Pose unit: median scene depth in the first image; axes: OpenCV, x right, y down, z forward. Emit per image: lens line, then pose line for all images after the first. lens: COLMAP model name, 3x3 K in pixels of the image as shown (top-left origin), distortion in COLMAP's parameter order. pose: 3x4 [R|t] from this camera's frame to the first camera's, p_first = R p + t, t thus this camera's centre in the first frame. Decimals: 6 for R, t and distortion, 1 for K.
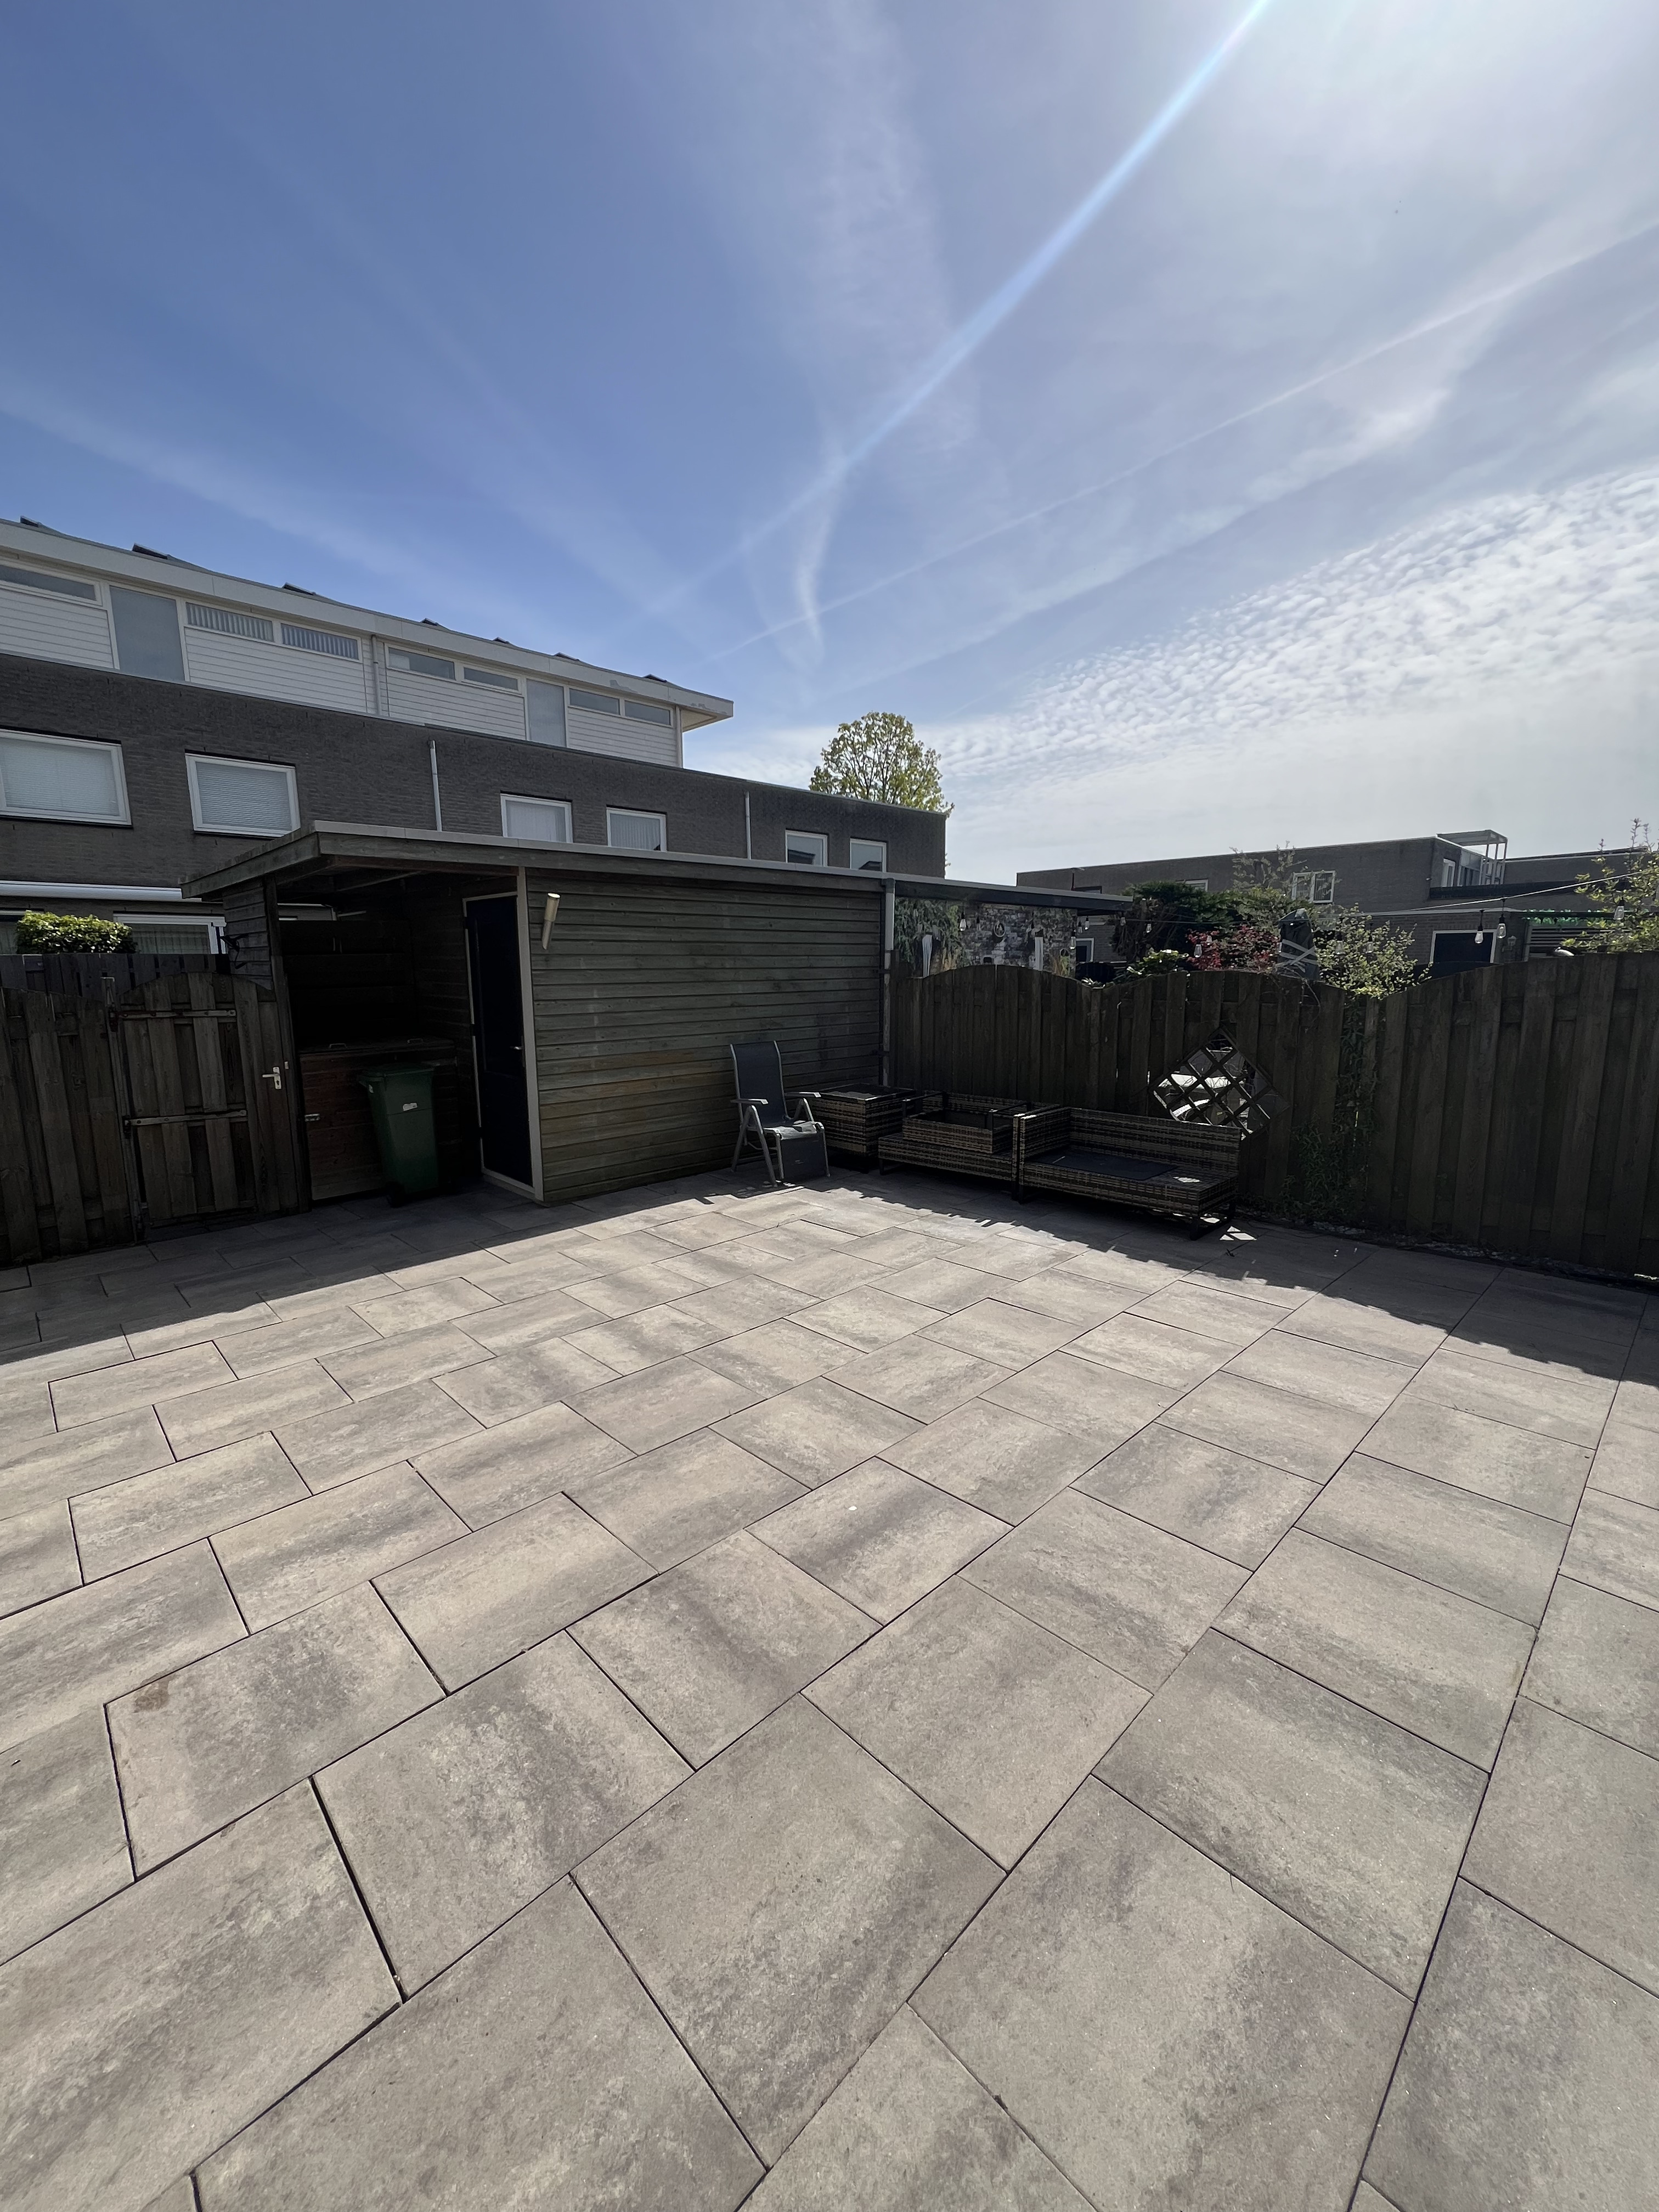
lens RADIAL K [[884.5, 0, 828.6], [0, 884.5, 1103.9], [0, 0, 1]] dist [0.001451, 0.000362]
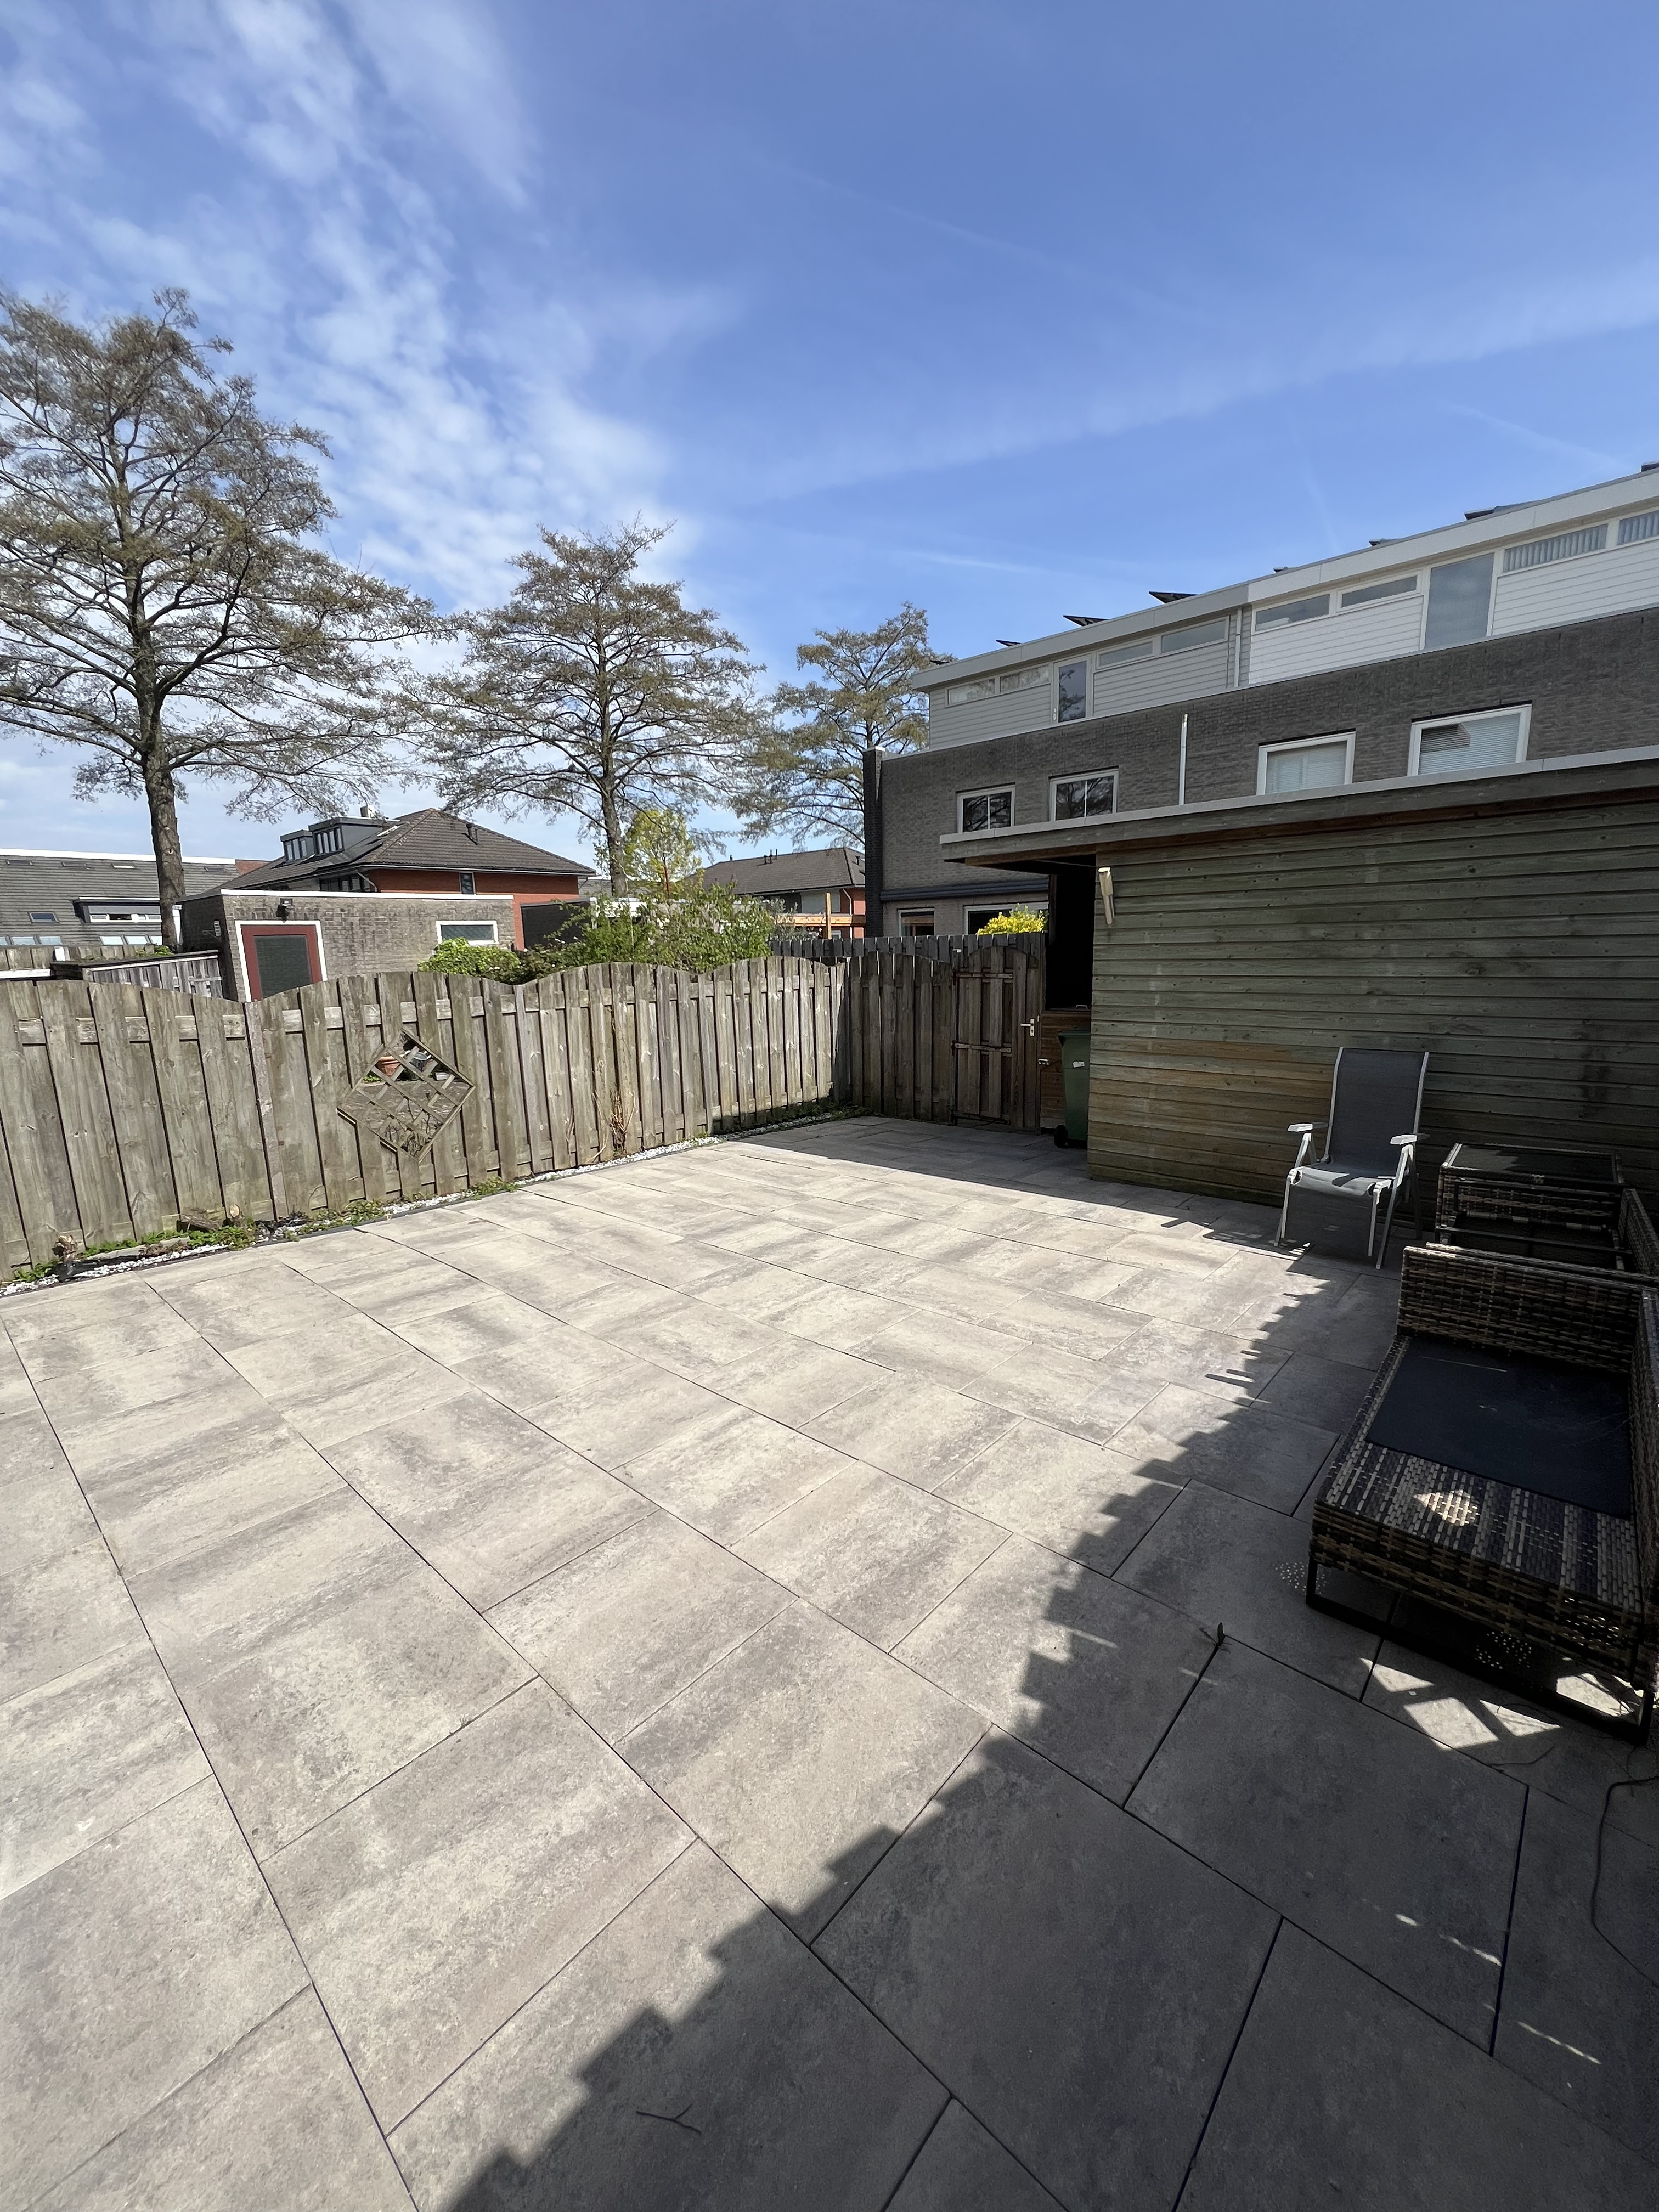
lens RADIAL K [[884.5, 0, 828.6], [0, 884.5, 1103.9], [0, 0, 1]] dist [0.001451, 0.000362]
pose [[0.068905, 0.180659, -0.981129, 0.820270], [-0.134061, 0.976223, 0.170340, -0.127552], [0.988575, 0.119794, 0.091486, 0.758127]]
